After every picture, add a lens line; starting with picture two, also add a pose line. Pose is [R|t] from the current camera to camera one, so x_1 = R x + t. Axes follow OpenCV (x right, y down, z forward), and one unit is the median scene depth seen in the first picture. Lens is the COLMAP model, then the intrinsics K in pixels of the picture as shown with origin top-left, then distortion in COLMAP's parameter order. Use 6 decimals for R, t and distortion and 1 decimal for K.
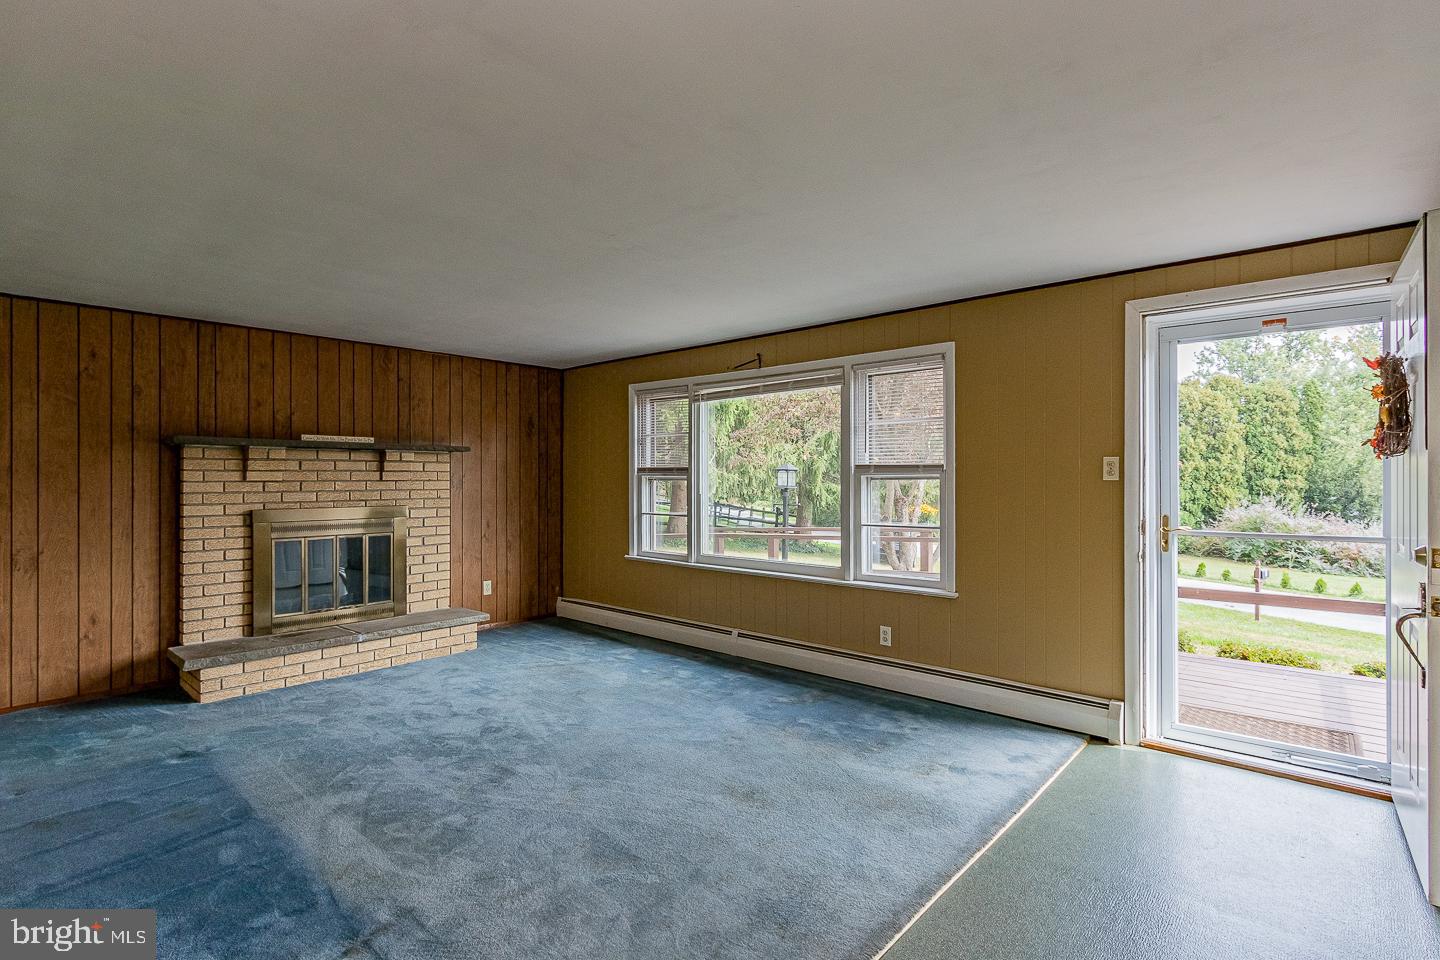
lens RADIAL K [[702.7, 0, 717.6], [0, 702.7, 475.4], [0, 0, 1]] dist [0.005756, -0.000176]
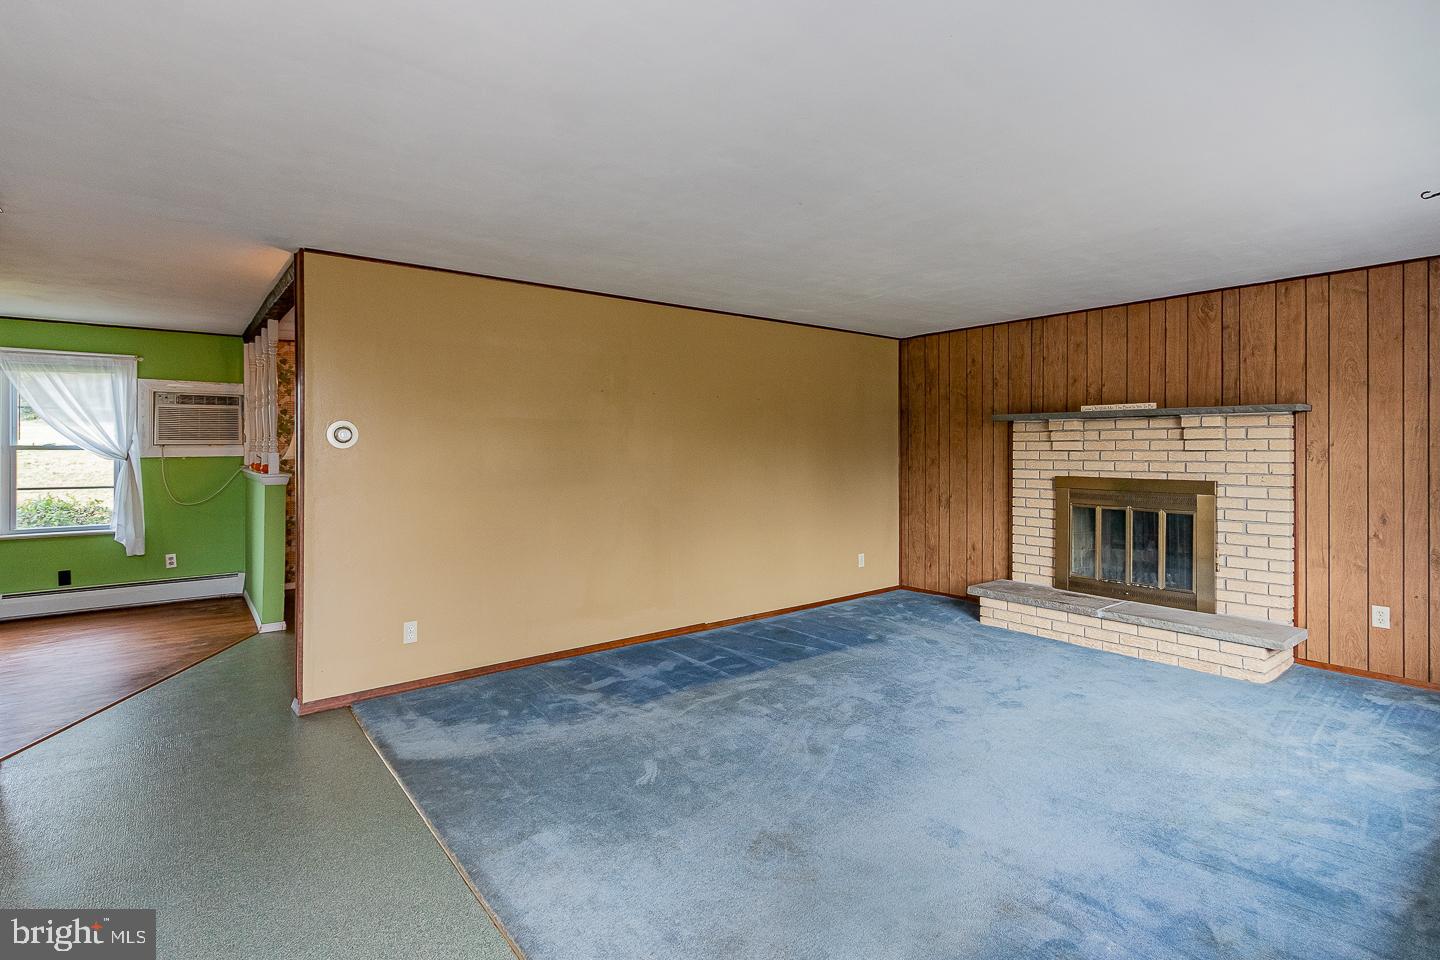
lens RADIAL K [[670.4, 0, 697.9], [0, 670.4, 441.5], [0, 0, 1]] dist [-0.003076, -0.000392]
pose [[-0.170745, -0.006983, -0.985290, 0.493997], [0.006548, 0.999945, -0.008222, -0.001039], [0.985293, -0.007856, -0.170690, 0.619694]]
